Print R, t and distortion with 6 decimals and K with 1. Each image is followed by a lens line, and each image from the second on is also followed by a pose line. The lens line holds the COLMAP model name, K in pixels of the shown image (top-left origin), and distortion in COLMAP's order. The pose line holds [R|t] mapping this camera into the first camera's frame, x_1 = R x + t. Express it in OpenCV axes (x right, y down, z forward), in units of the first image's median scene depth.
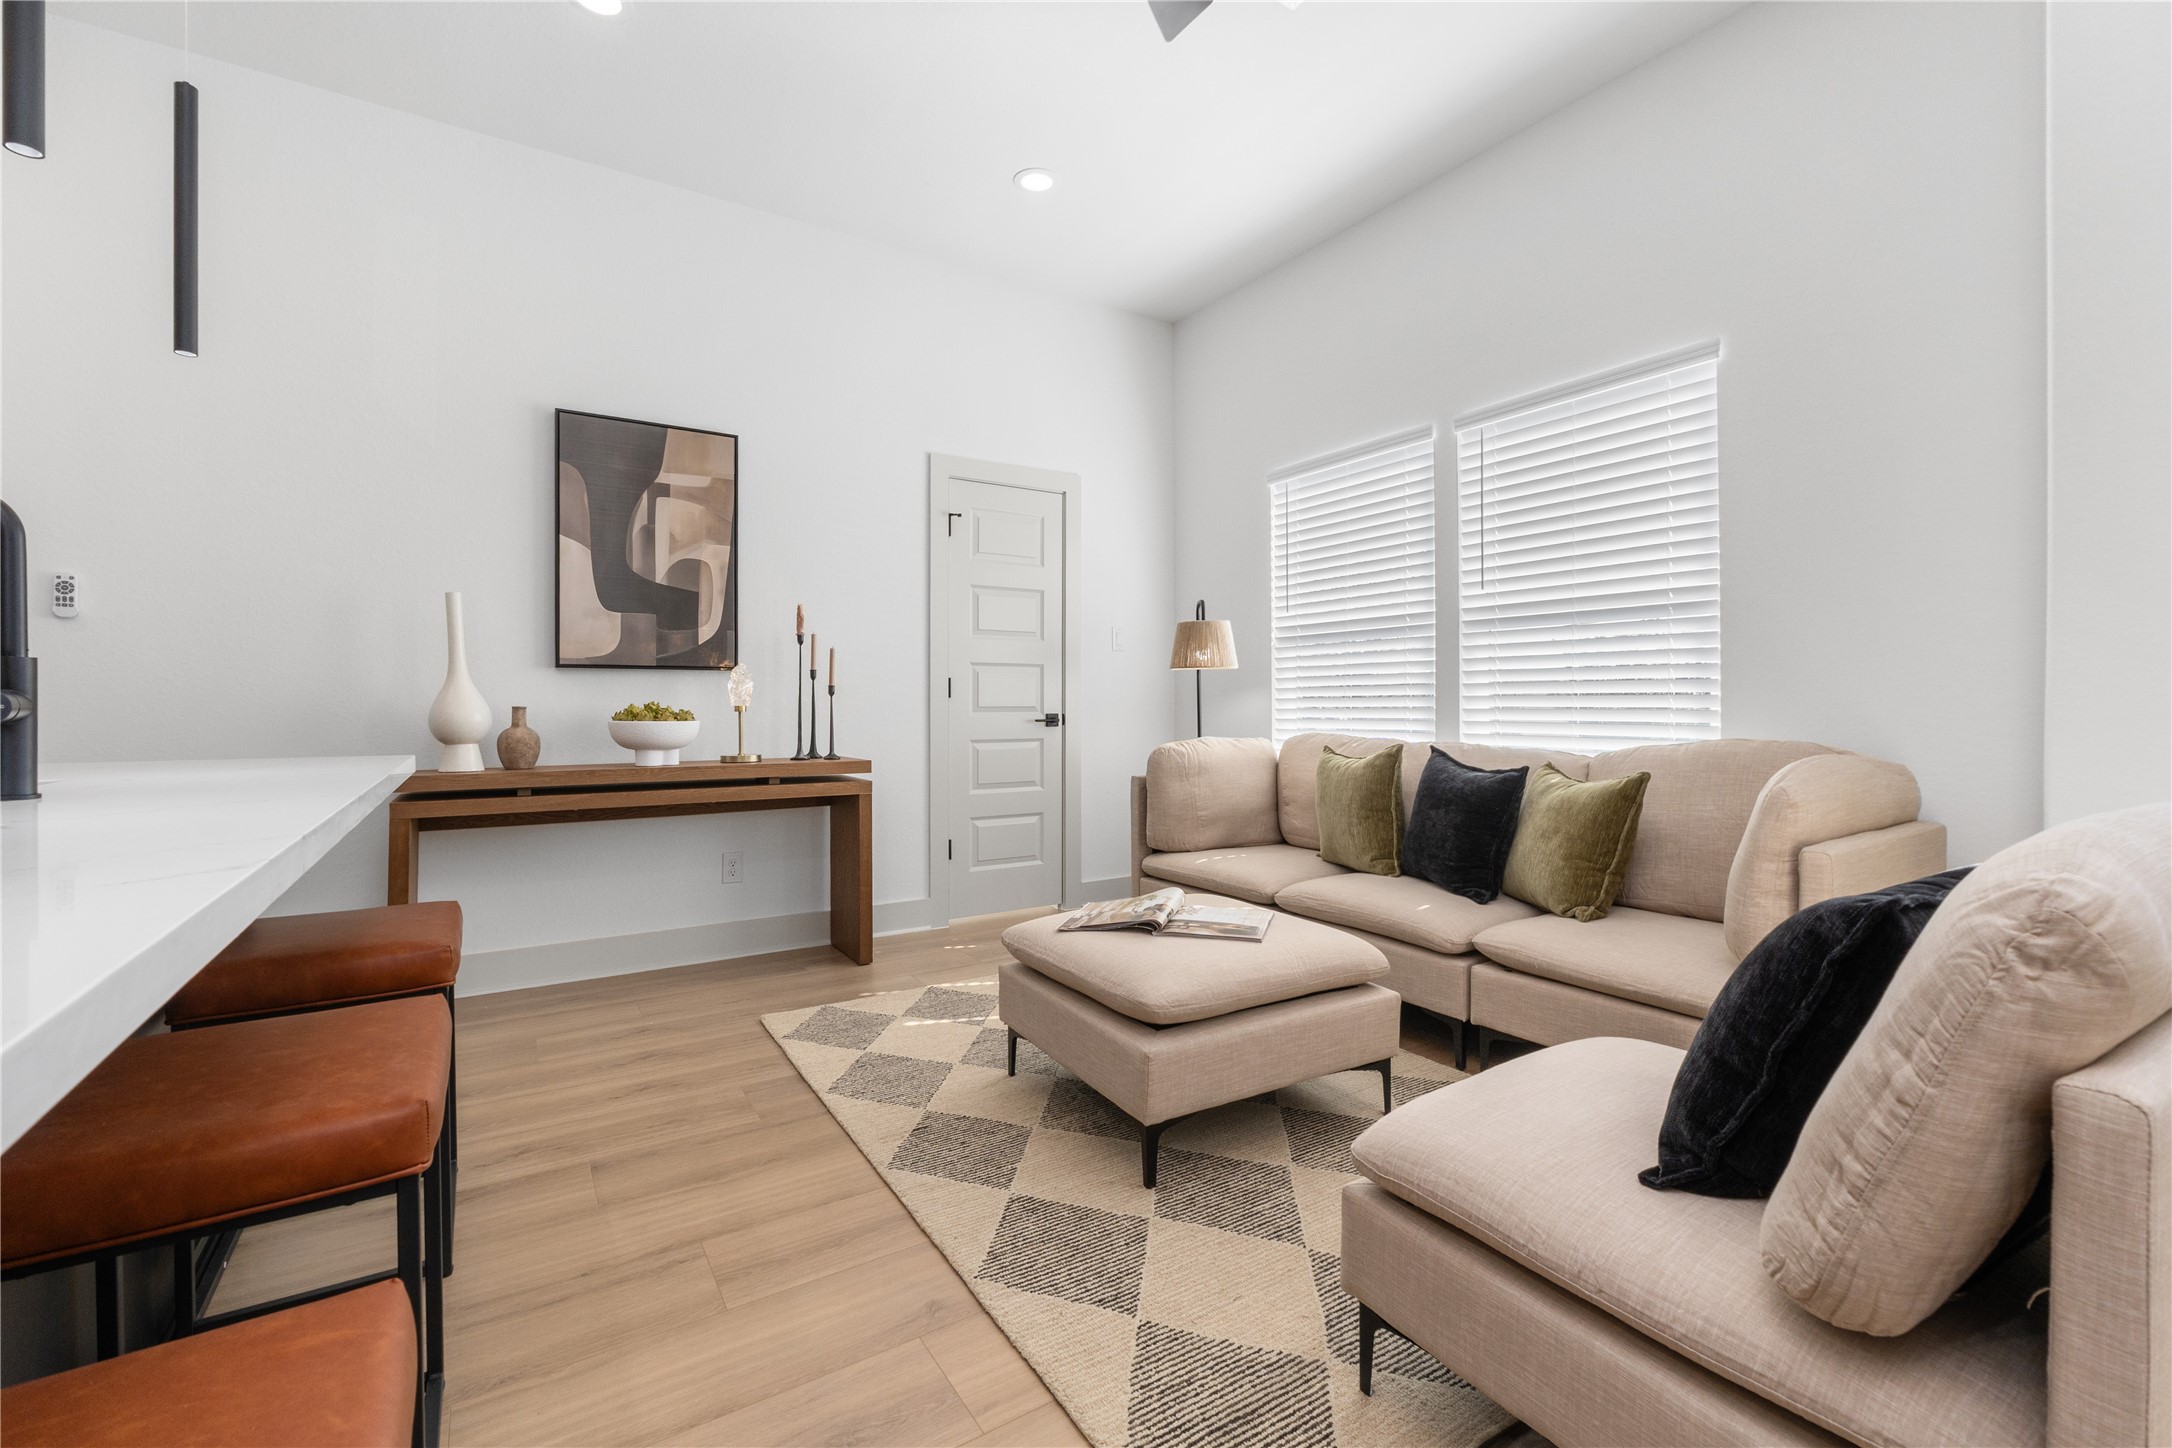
lens RADIAL K [[920.8, 0, 1085.4], [0, 920.8, 705.6], [0, 0, 1]] dist [-0.007484, -0.000192]
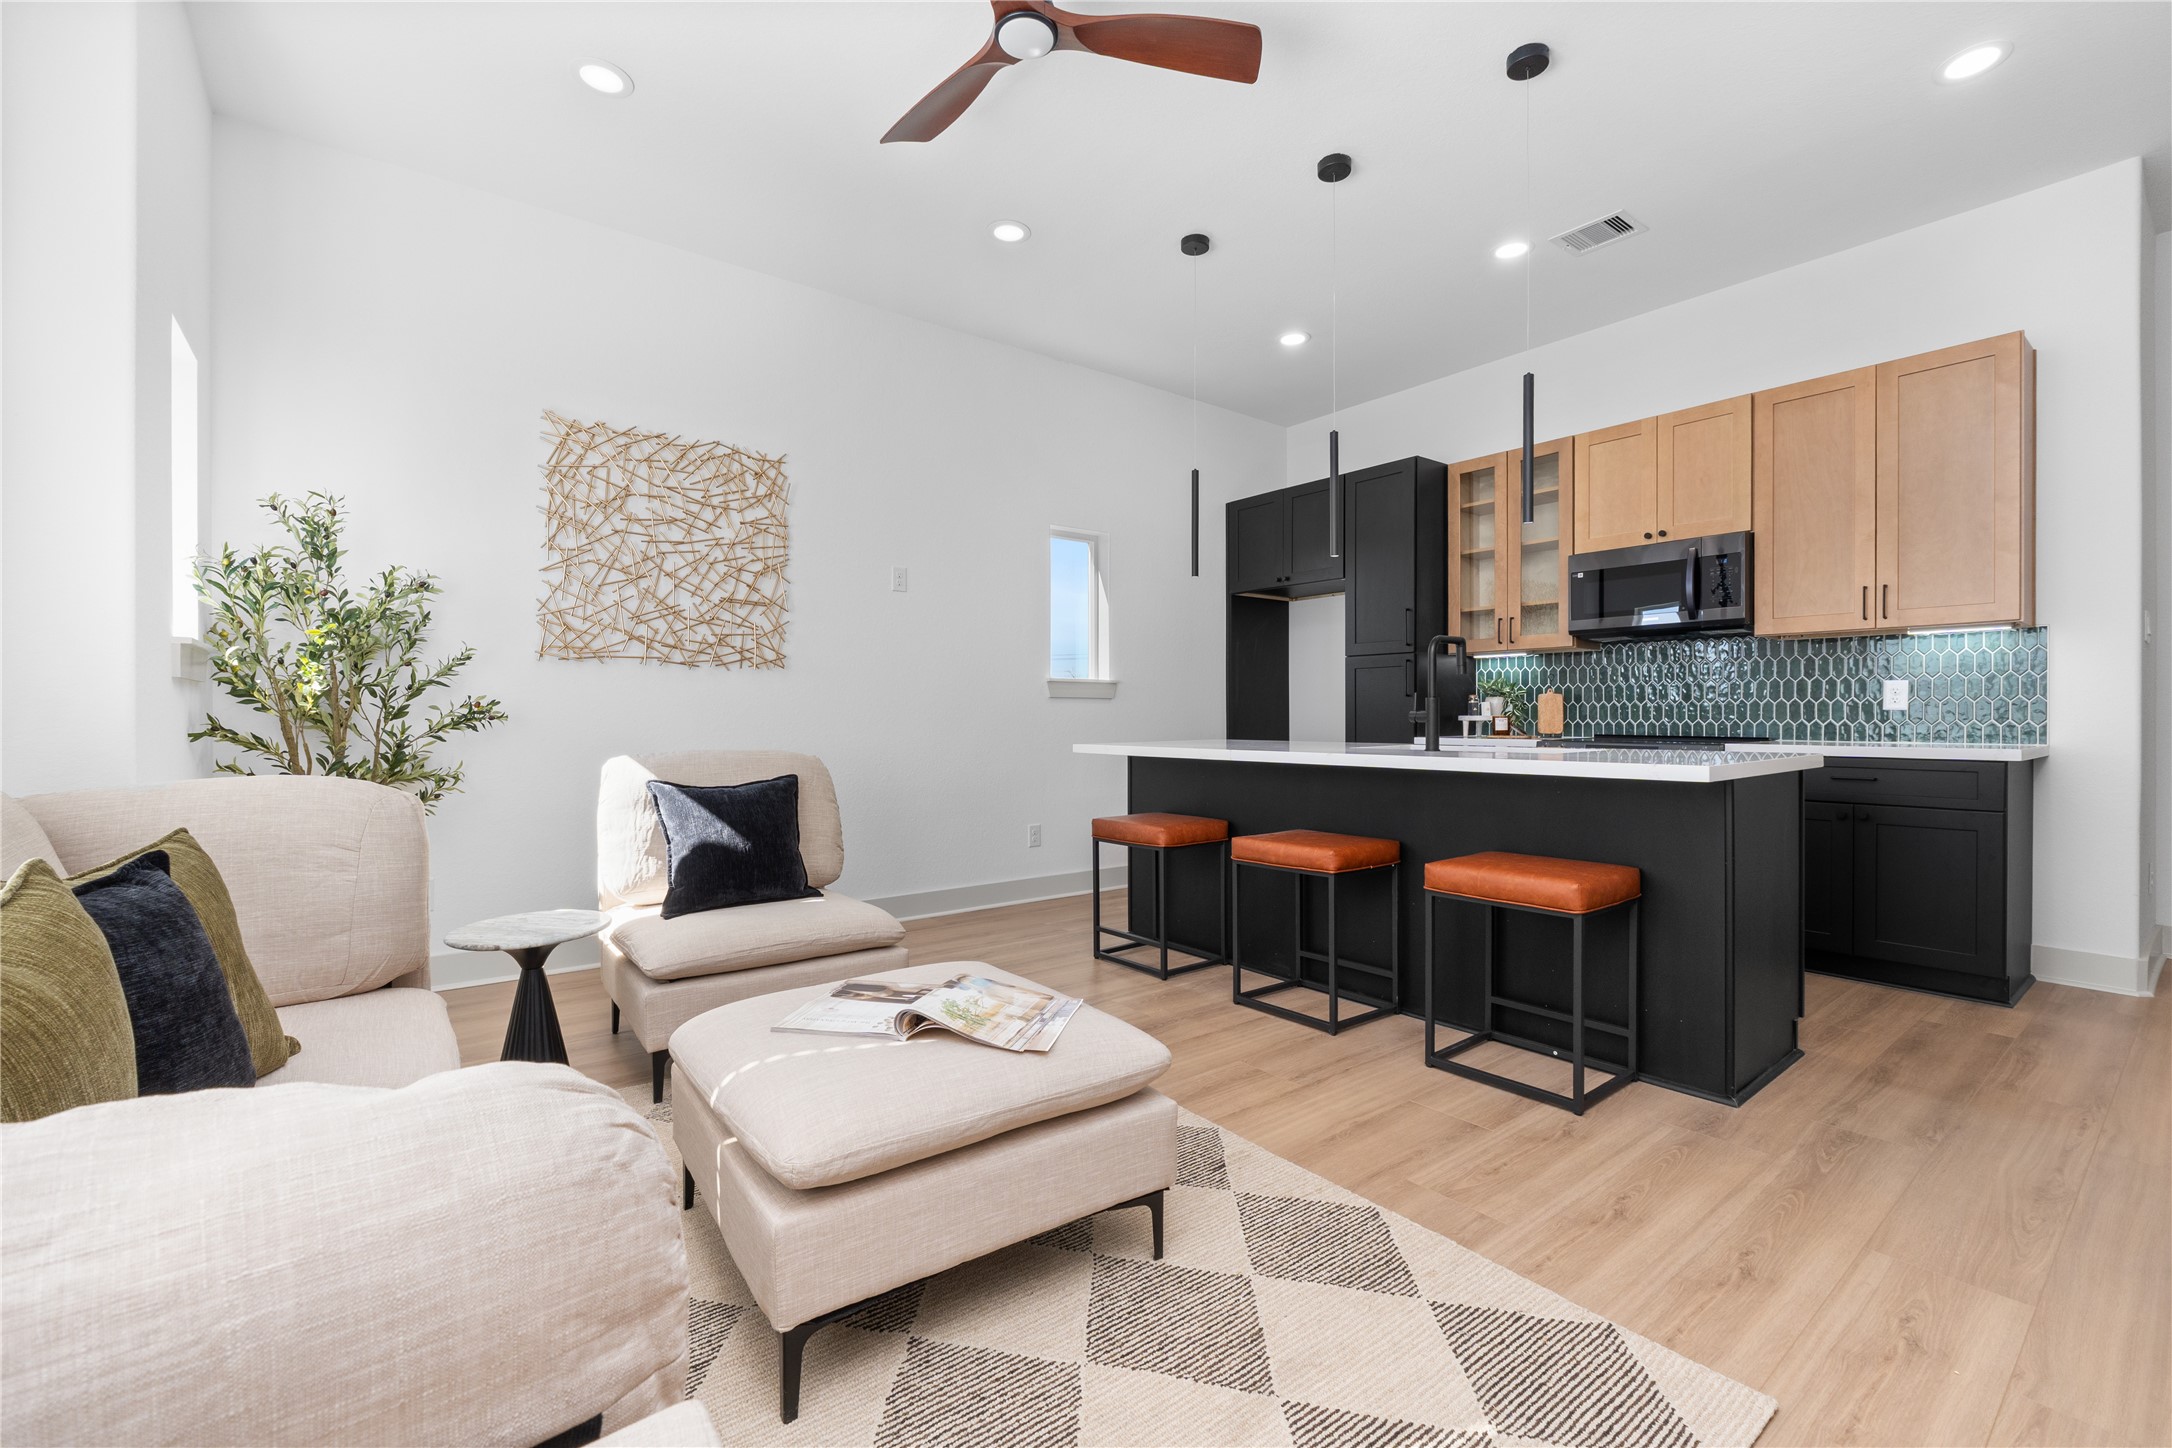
lens RADIAL K [[920.8, 0, 1095.5], [0, 920.8, 723.2], [0, 0, 1]] dist [-0.007484, -0.000192]
pose [[-0.995468, 0.004497, -0.094993, 0.021056], [0.003497, 0.999937, 0.010684, -0.003754], [0.095035, 0.010304, -0.995421, 1.195597]]
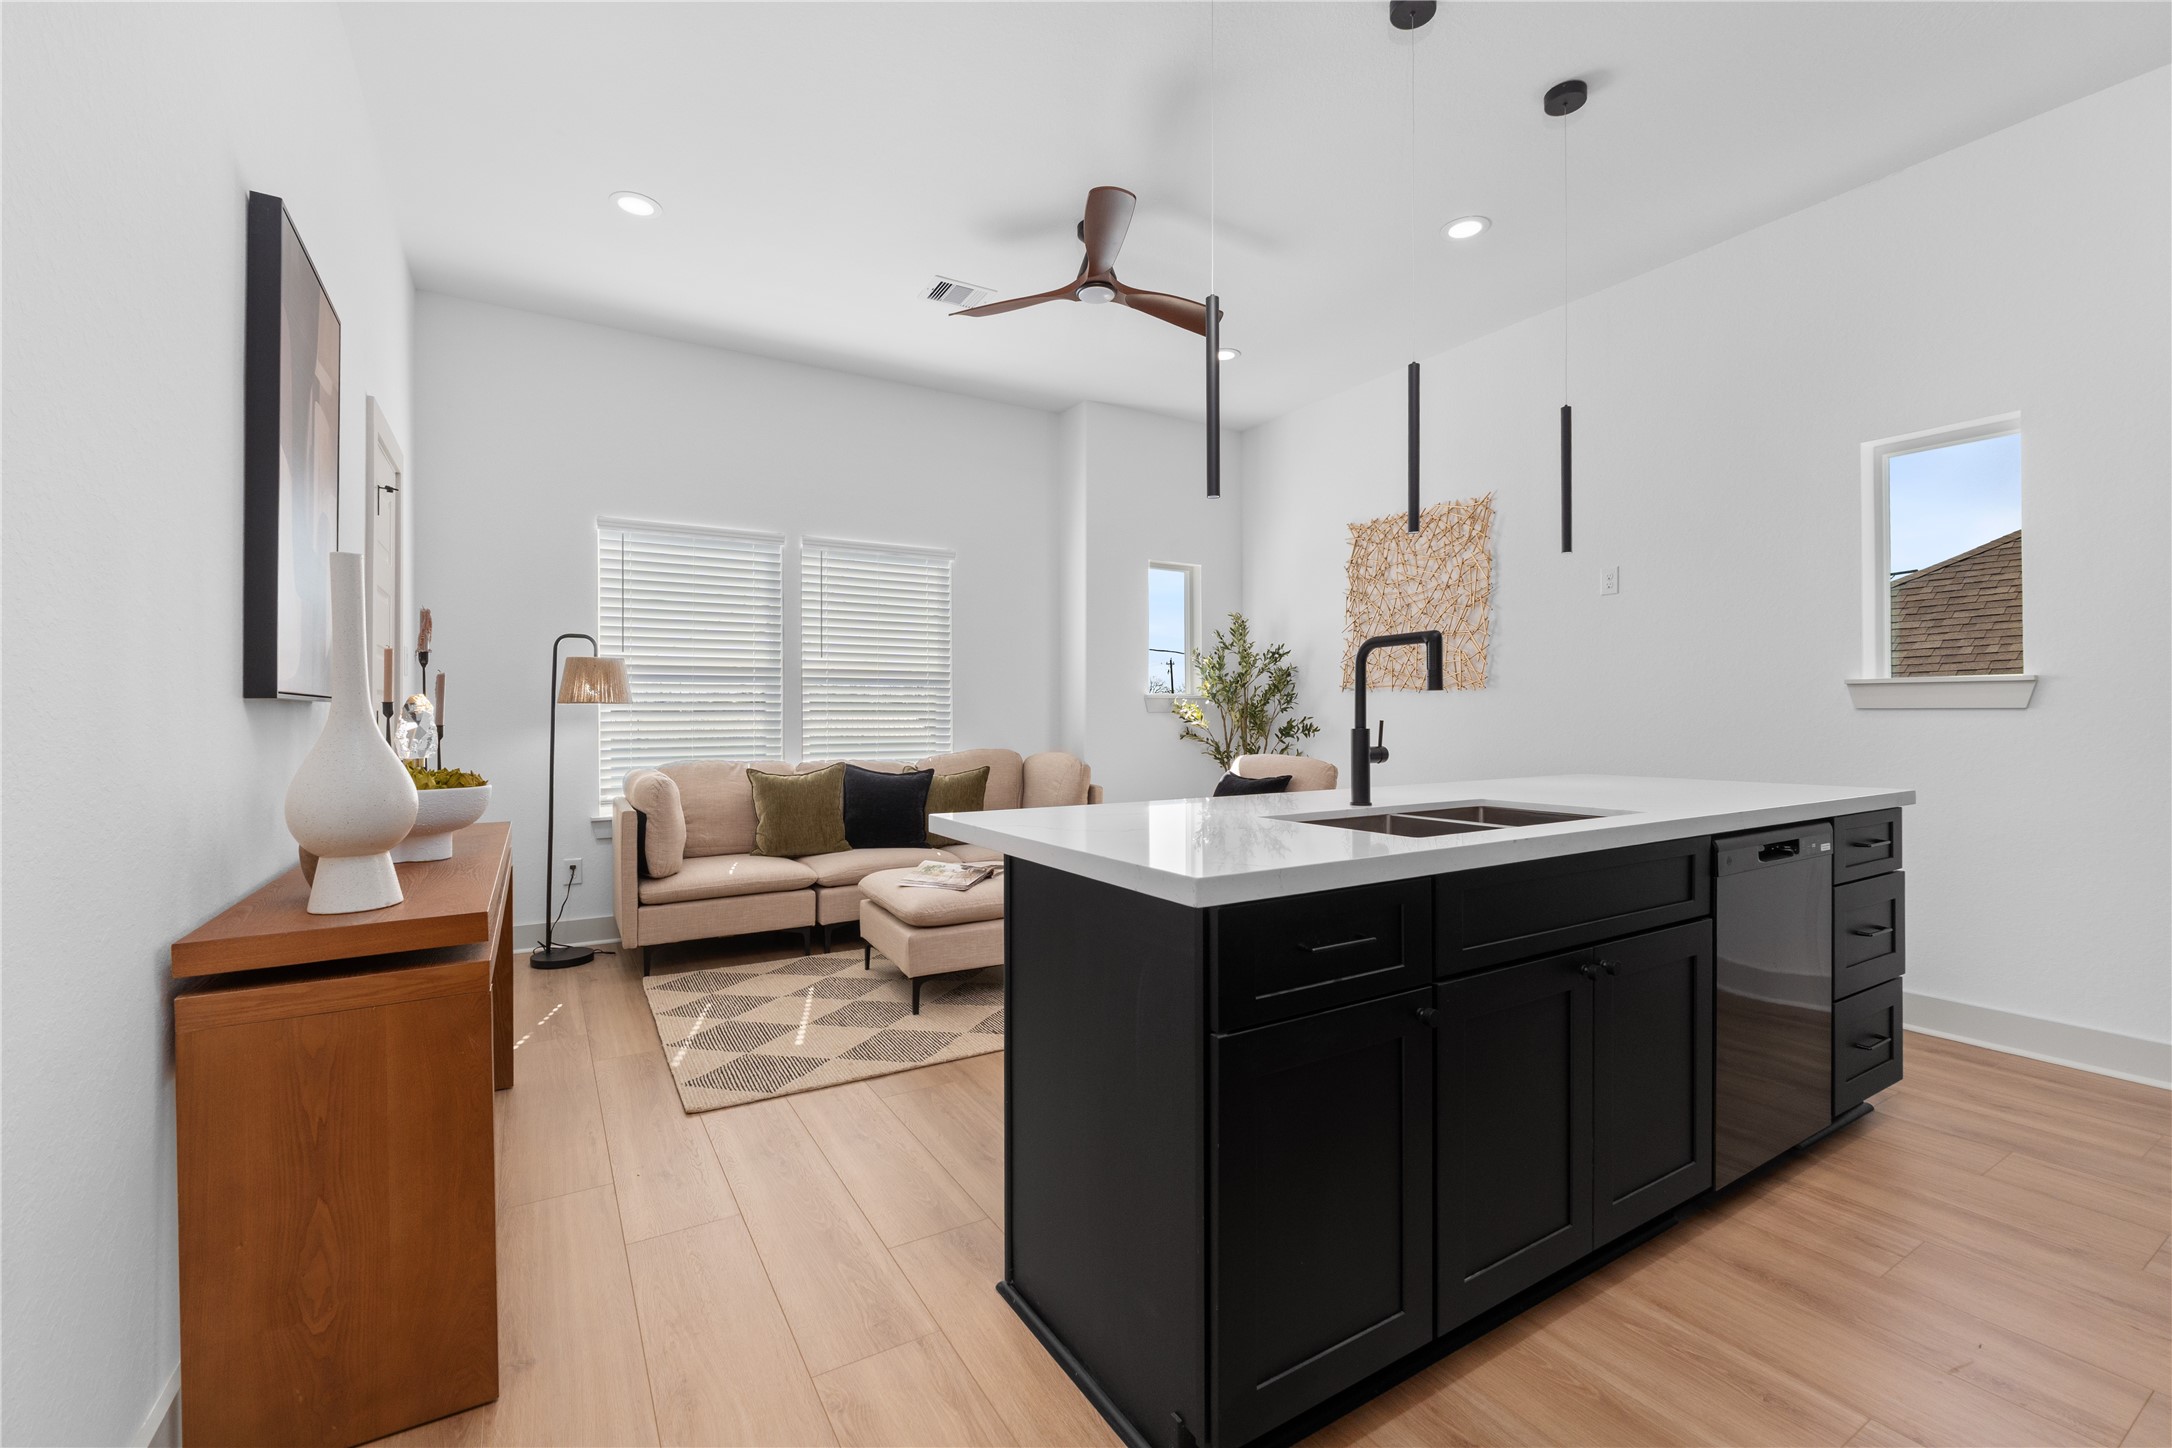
lens RADIAL K [[920.8, 0, 1088.9], [0, 920.8, 719.4], [0, 0, 1]] dist [-0.007484, -0.000192]
pose [[0.027237, -0.004380, 0.999619, -1.021443], [0.006572, 0.999970, 0.004202, -0.027810], [-0.999607, 0.006455, 0.027265, 0.502244]]
